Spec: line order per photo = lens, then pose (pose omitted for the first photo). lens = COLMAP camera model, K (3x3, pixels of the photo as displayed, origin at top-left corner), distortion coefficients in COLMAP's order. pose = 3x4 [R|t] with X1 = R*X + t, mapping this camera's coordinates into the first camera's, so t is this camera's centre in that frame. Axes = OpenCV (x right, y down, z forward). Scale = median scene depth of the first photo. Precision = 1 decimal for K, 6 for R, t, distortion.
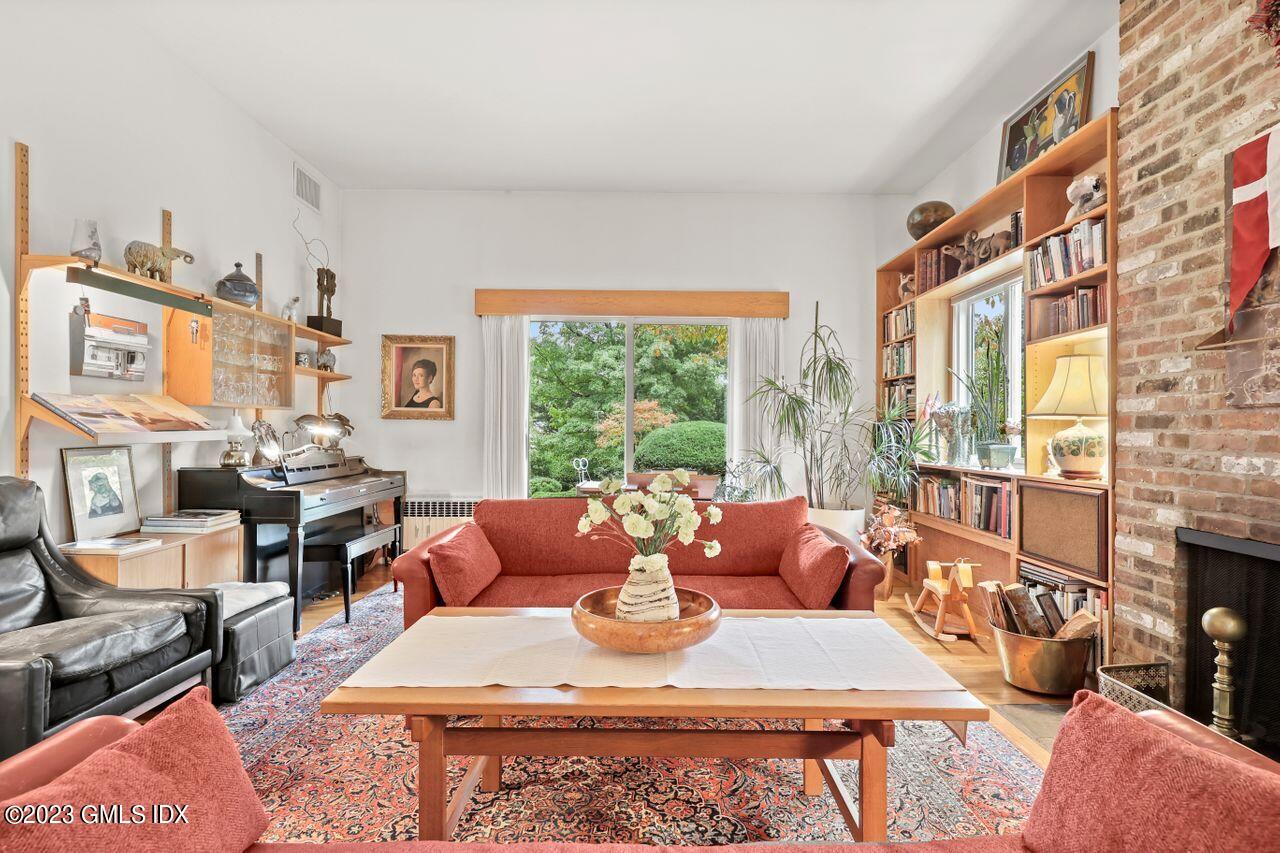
lens RADIAL K [[633.2, 0, 640.0], [0, 633.2, 426.5], [0, 0, 1]] dist [0.001509, 0.000048]
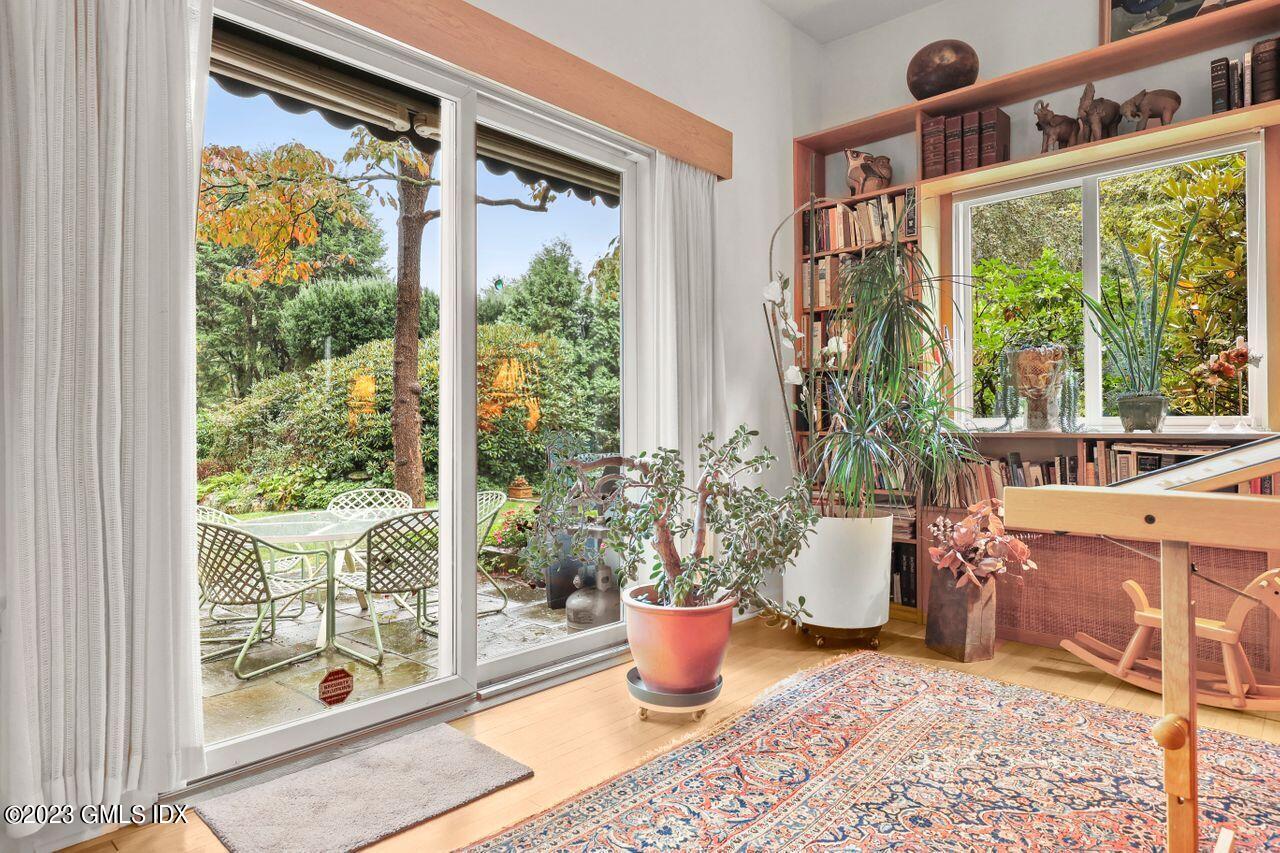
lens RADIAL K [[740.7, 0, 640.0], [0, 740.7, 426.5], [0, 0, 1]] dist [0.000521, 0.000535]
pose [[0.672978, 0.001319, 0.739661, -0.625365], [-0.006583, 0.999969, 0.004206, 0.094501], [-0.739633, -0.007700, 0.672966, 1.271796]]
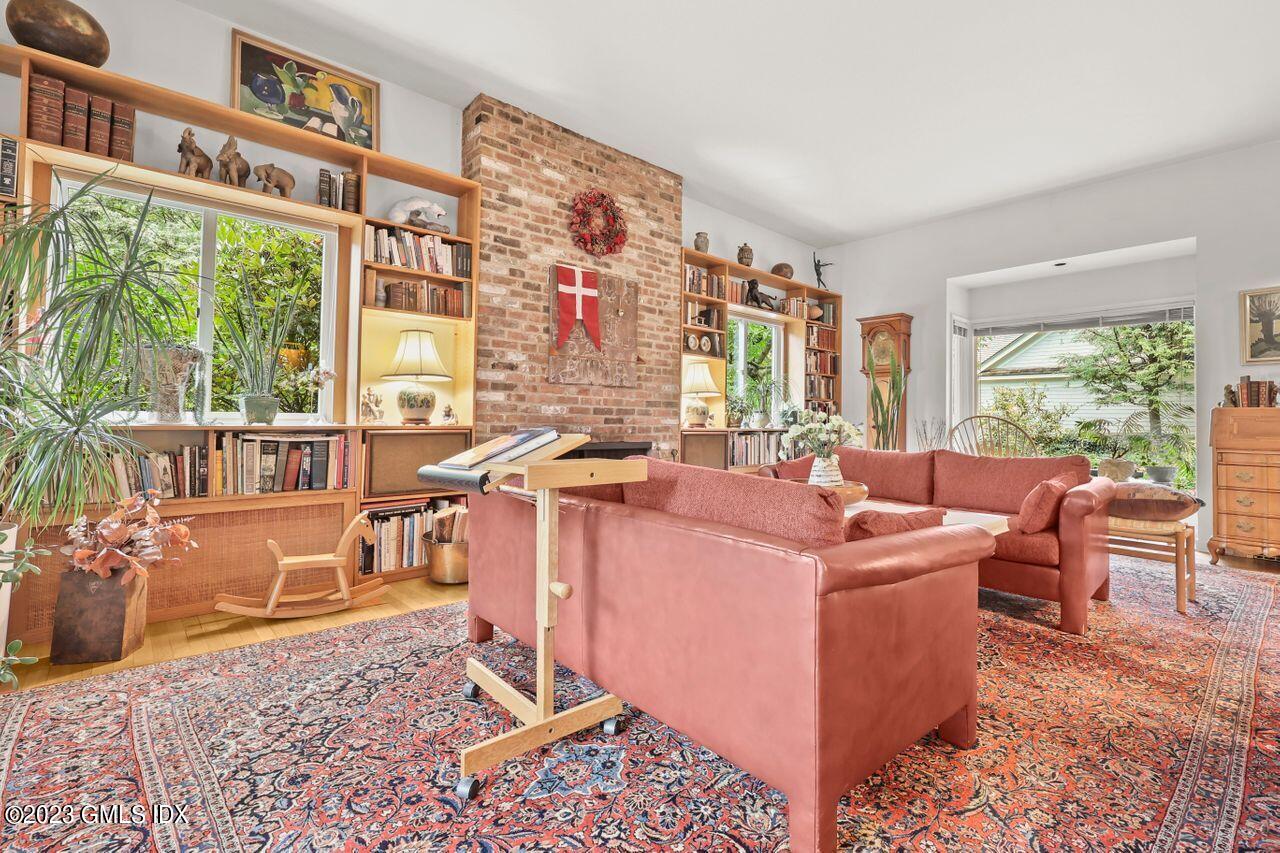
lens RADIAL K [[567.2, 0, 646.0], [0, 567.2, 413.6], [0, 0, 1]] dist [0.001638, 0.000633]
pose [[-0.661339, 0.006563, 0.750059, -0.615257], [-0.013759, 0.999687, -0.020879, 0.093765], [-0.749961, -0.024128, -0.661042, 1.735974]]
